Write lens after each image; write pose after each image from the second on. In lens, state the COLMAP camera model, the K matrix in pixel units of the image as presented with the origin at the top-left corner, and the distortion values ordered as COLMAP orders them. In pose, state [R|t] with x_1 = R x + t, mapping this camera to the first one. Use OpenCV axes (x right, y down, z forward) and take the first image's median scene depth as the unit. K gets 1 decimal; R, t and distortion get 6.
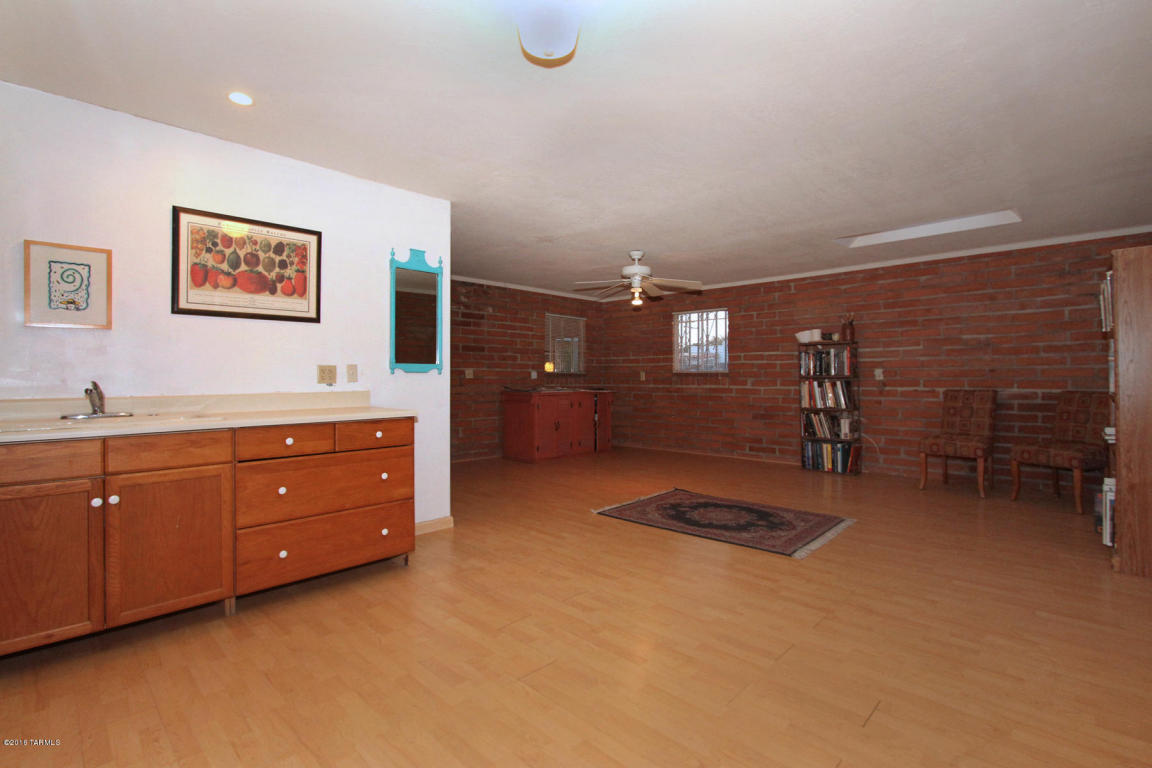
lens RADIAL K [[554.7, 0, 580.7], [0, 554.7, 380.0], [0, 0, 1]] dist [-0.017422, 0.002217]
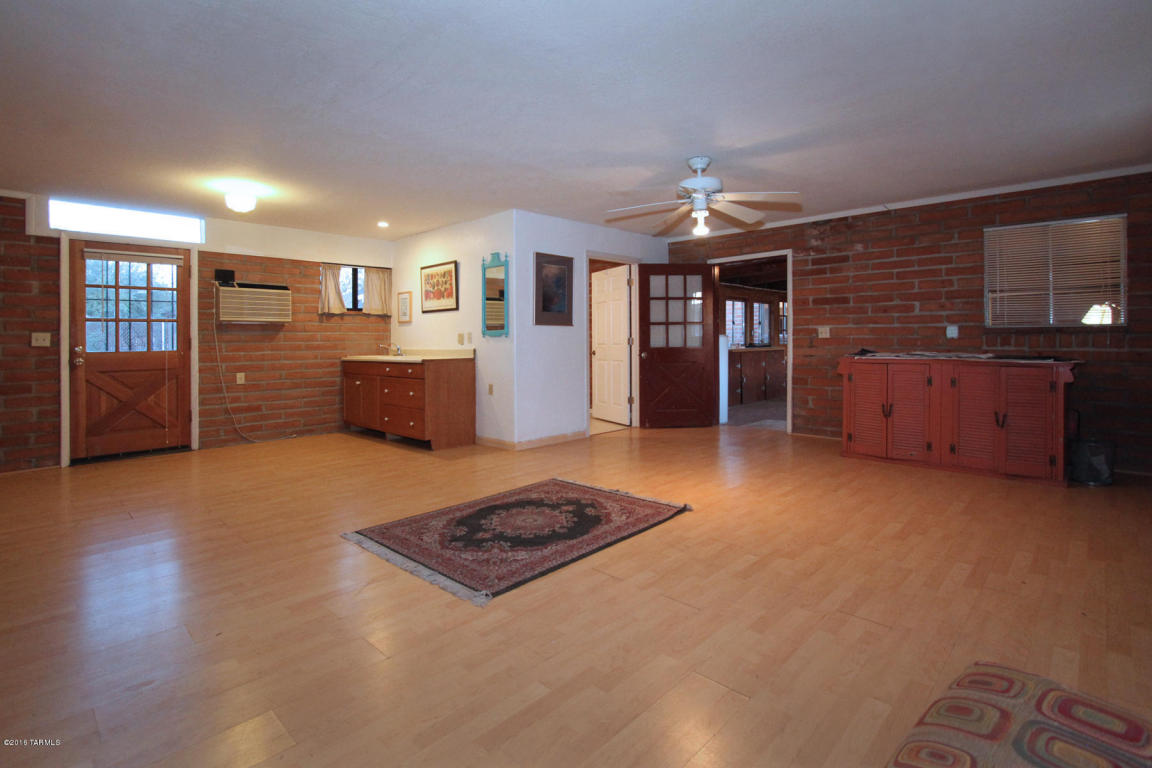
lens RADIAL K [[554.7, 0, 587.2], [0, 554.7, 336.3], [0, 0, 1]] dist [-0.017422, 0.002217]
pose [[-0.006141, -0.003131, -0.999976, 0.624527], [0.005073, 0.999982, -0.003163, -0.004569], [0.999968, -0.005092, -0.006125, 0.666731]]
